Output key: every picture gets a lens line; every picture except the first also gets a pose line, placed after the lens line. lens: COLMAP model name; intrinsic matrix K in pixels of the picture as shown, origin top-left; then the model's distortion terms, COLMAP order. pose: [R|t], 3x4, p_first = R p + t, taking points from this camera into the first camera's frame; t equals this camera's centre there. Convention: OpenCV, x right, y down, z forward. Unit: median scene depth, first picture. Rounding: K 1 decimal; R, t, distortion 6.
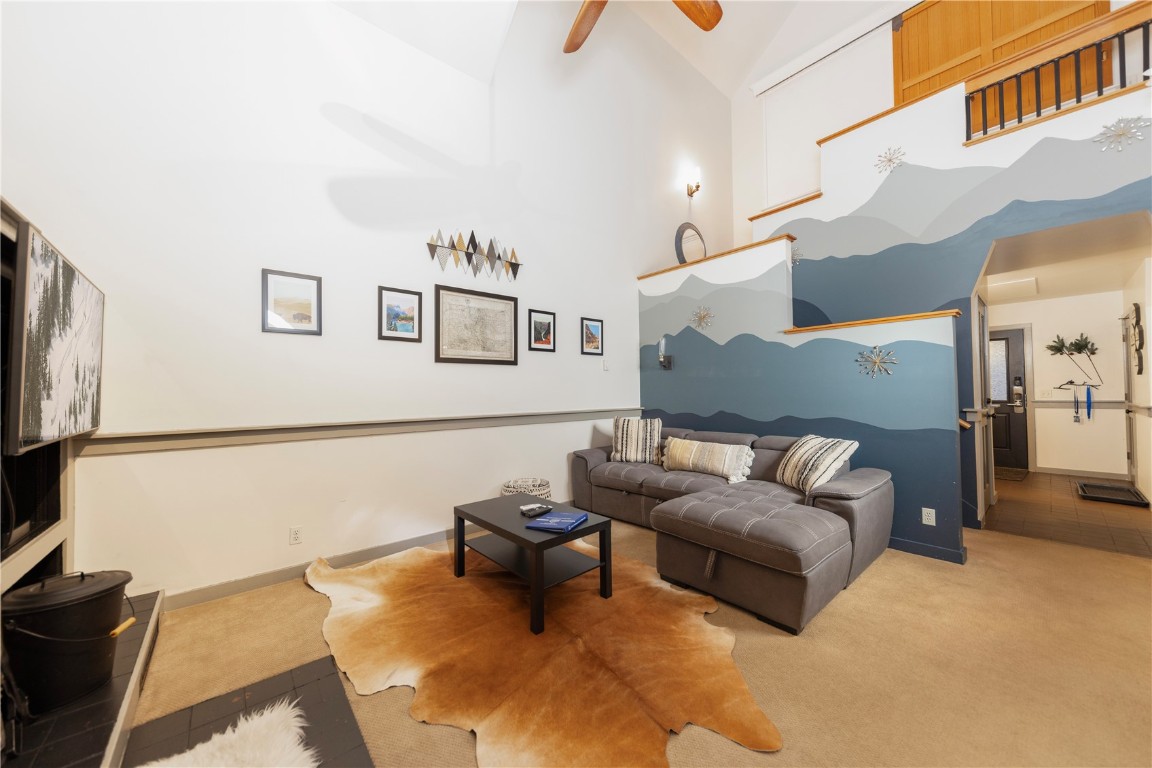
lens RADIAL K [[403.4, 0, 568.2], [0, 403.4, 389.1], [0, 0, 1]] dist [-0.000191, -0.000018]
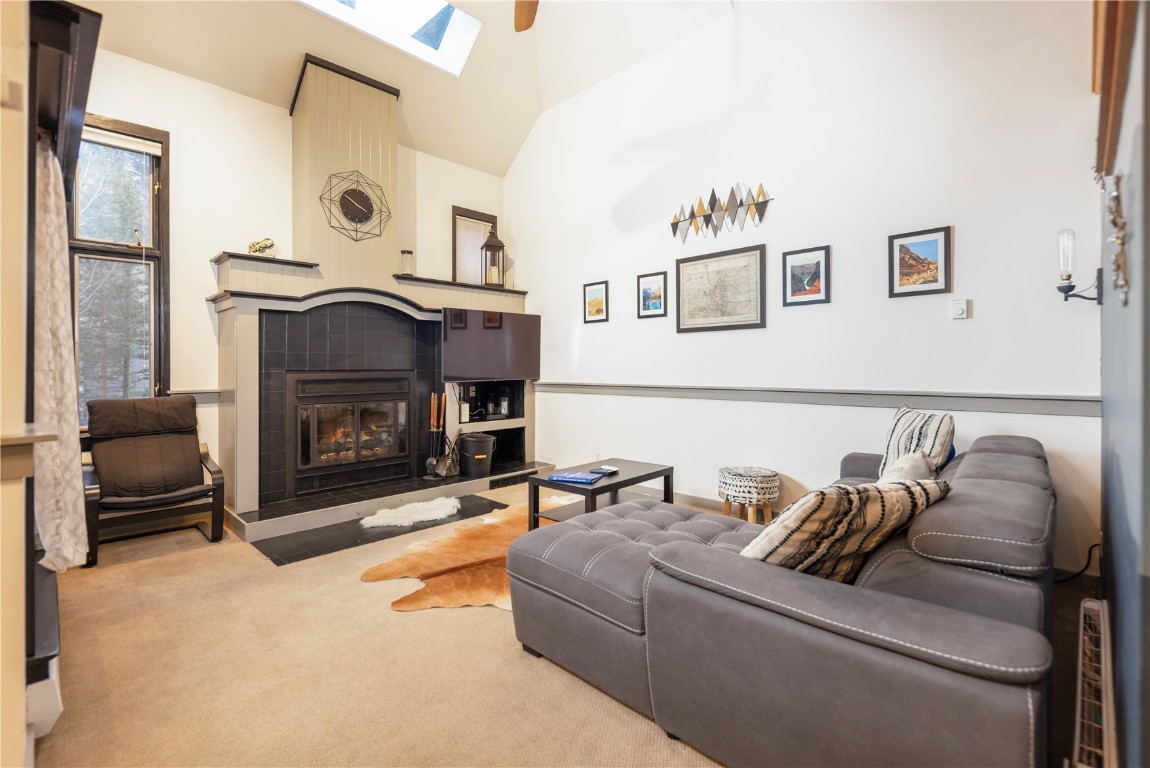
lens RADIAL K [[504.4, 0, 571.8], [0, 504.4, 365.3], [0, 0, 1]] dist [-0.000244, -0.000475]
pose [[0.095815, 0.008292, -0.995365, 0.873261], [0.011406, 0.999891, 0.009428, 0.001068], [0.995334, -0.012256, 0.095710, 0.542824]]
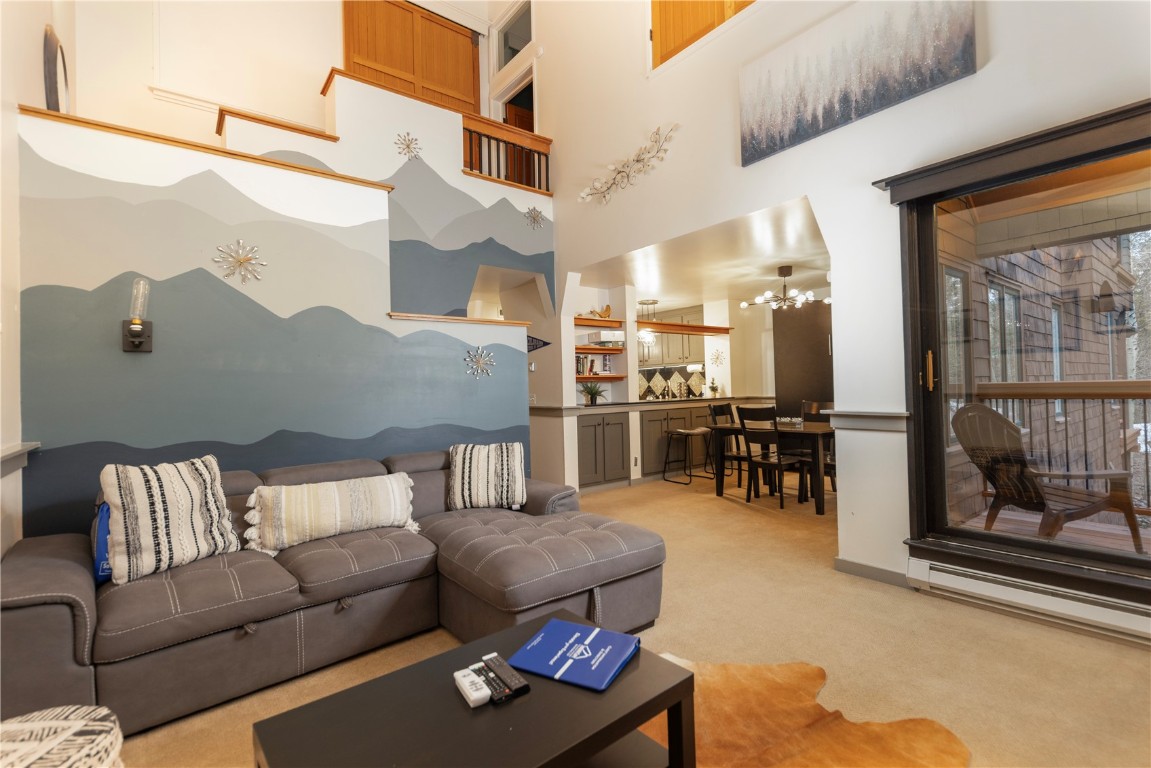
lens RADIAL K [[521.4, 0, 586.9], [0, 521.4, 389.3], [0, 0, 1]] dist [0.010619, 0.000198]
pose [[0.023215, 0.009770, 0.999683, -0.416326], [0.016896, 0.999806, -0.010163, 0.011038], [-0.999588, 0.017127, 0.023045, 0.610144]]
